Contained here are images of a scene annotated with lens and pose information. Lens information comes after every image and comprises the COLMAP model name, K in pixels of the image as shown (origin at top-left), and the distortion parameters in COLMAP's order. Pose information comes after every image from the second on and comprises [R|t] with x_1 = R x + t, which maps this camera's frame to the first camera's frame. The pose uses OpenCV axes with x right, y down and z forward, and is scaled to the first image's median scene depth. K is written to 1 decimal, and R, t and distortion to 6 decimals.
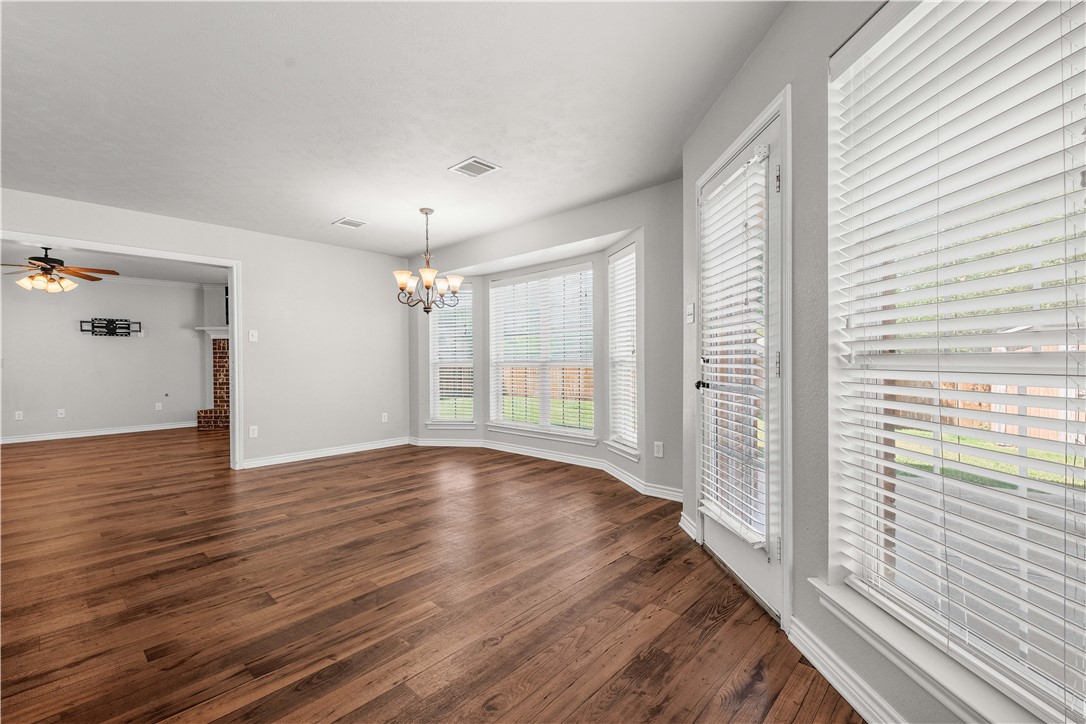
lens RADIAL K [[465.1, 0, 543.3], [0, 465.1, 360.9], [0, 0, 1]] dist [0.009554, -0.001769]
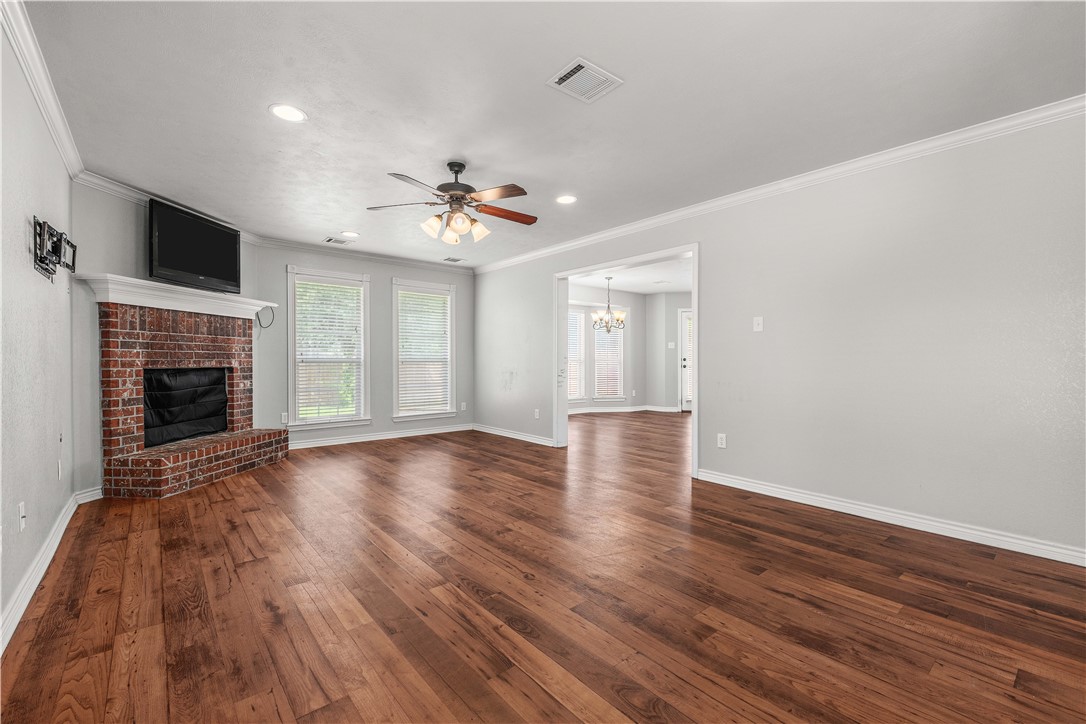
lens RADIAL K [[465.1, 0, 539.9], [0, 465.1, 356.6], [0, 0, 1]] dist [0.009554, -0.001769]
pose [[0.126409, 0.012887, 0.991894, -1.140572], [0.000213, 0.999915, -0.013018, 0.010858], [-0.991978, 0.001857, 0.126396, 0.558921]]
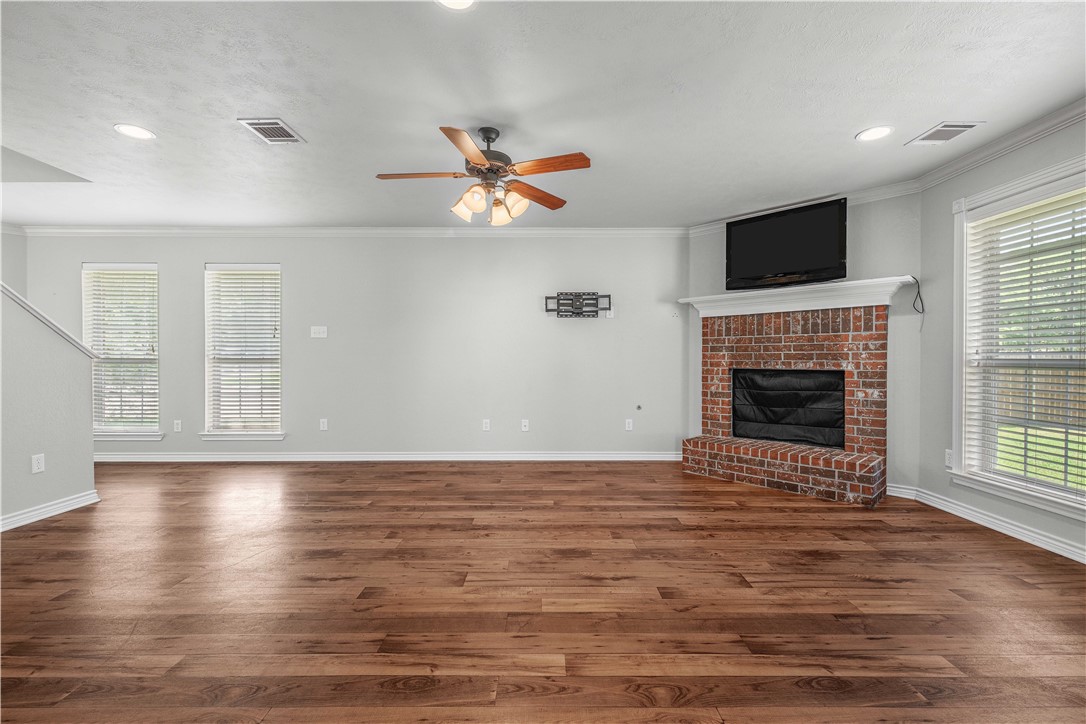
lens RADIAL K [[465.1, 0, 545.4], [0, 465.1, 373.4], [0, 0, 1]] dist [0.009554, -0.001769]
pose [[0.679821, 0.030081, -0.732761, -0.425940], [-0.010417, 0.999454, 0.031365, 0.007447], [0.733305, -0.013690, 0.679763, 0.471913]]
